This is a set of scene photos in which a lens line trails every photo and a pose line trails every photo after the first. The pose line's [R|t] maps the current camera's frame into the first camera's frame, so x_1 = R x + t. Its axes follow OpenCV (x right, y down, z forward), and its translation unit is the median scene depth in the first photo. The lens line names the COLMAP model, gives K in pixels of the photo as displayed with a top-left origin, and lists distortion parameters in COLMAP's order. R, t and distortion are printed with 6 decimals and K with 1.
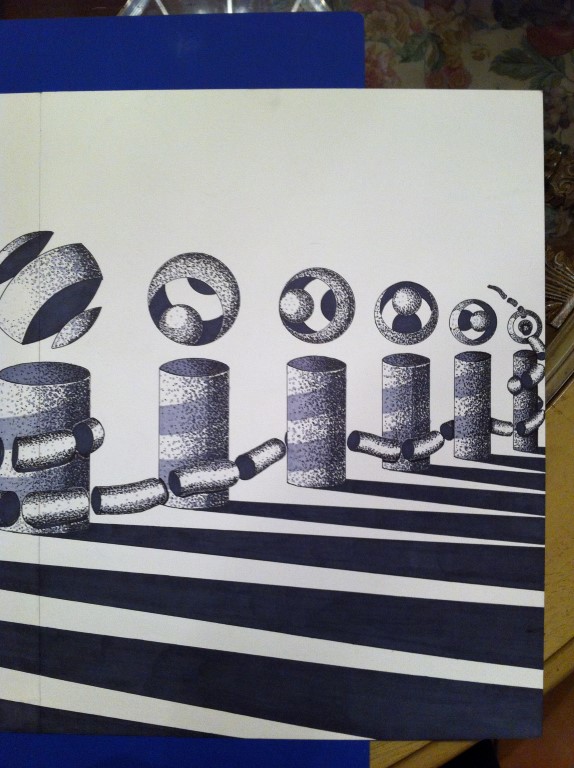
lens RADIAL K [[658.8, 0, 287.0], [0, 658.8, 384.0], [0, 0, 1]] dist [0.109404, -0.264772]
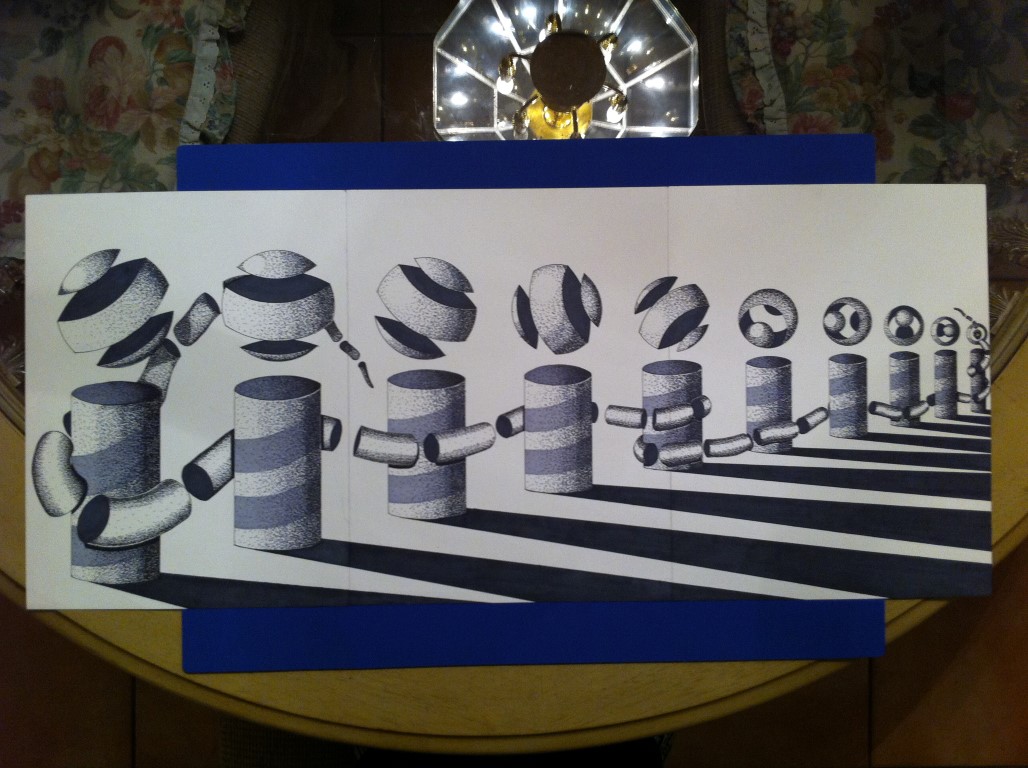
lens RADIAL K [[881.9, 0, 514.0], [0, 881.9, 384.0], [0, 0, 1]] dist [0.109404, -0.264772]
pose [[0.999140, -0.013413, 0.039244, -0.823564], [0.013914, 0.999825, -0.012529, 0.044262], [-0.039069, 0.013064, 0.999151, -1.068372]]
